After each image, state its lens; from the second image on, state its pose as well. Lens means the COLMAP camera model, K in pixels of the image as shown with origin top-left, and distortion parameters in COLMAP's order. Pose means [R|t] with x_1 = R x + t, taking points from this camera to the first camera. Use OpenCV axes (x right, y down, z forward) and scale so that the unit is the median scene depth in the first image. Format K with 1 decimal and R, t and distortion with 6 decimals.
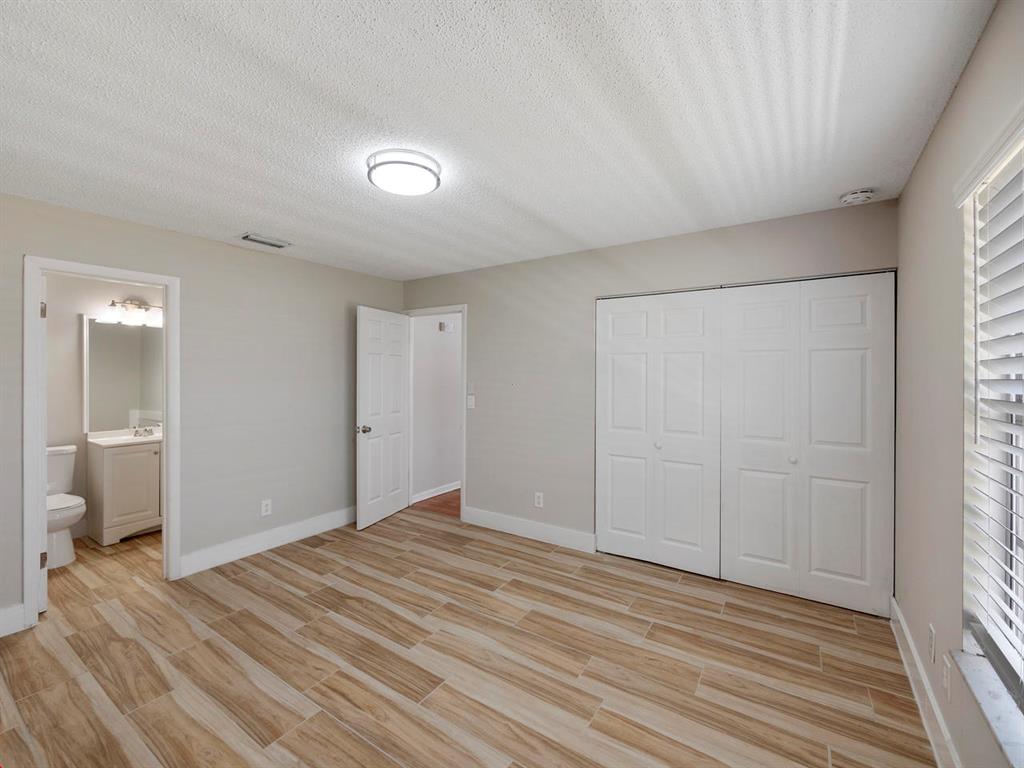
lens RADIAL K [[433.1, 0, 514.2], [0, 433.1, 384.1], [0, 0, 1]] dist [0.001484, 0.000191]
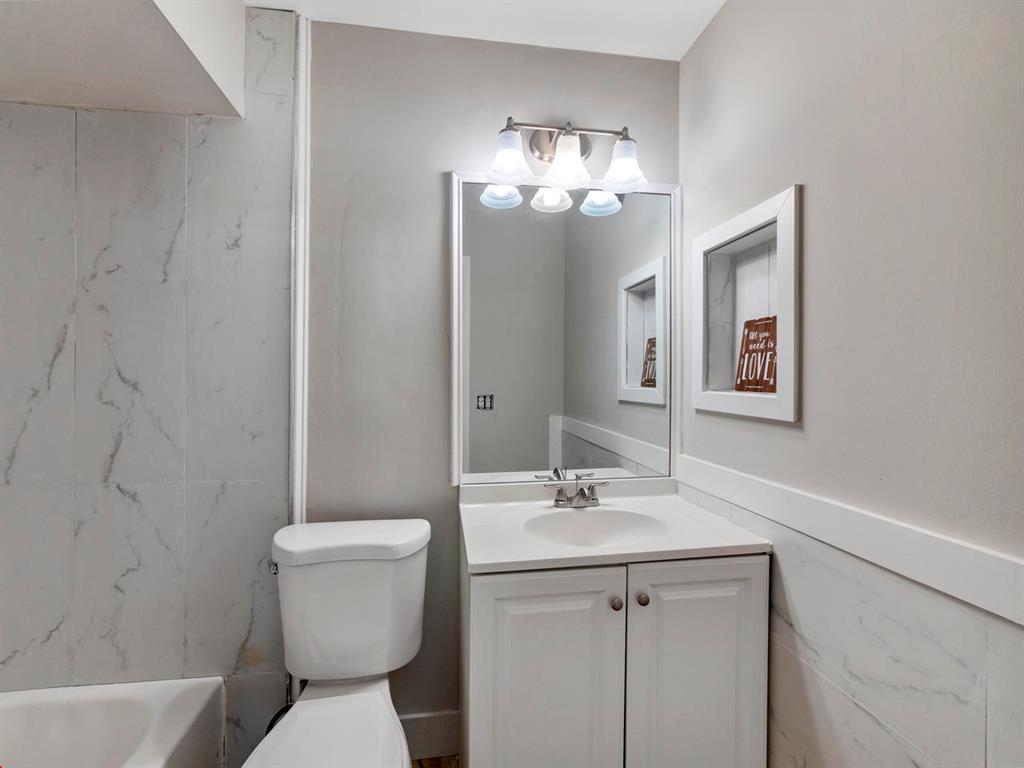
lens RADIAL K [[433.1, 0, 509.6], [0, 433.1, 377.7], [0, 0, 1]] dist [0.001484, 0.000191]
pose [[0.676027, 0.001195, -0.736876, -0.676303], [0.004140, 0.999977, 0.005420, 0.018617], [0.736865, -0.006715, 0.676007, 0.775447]]
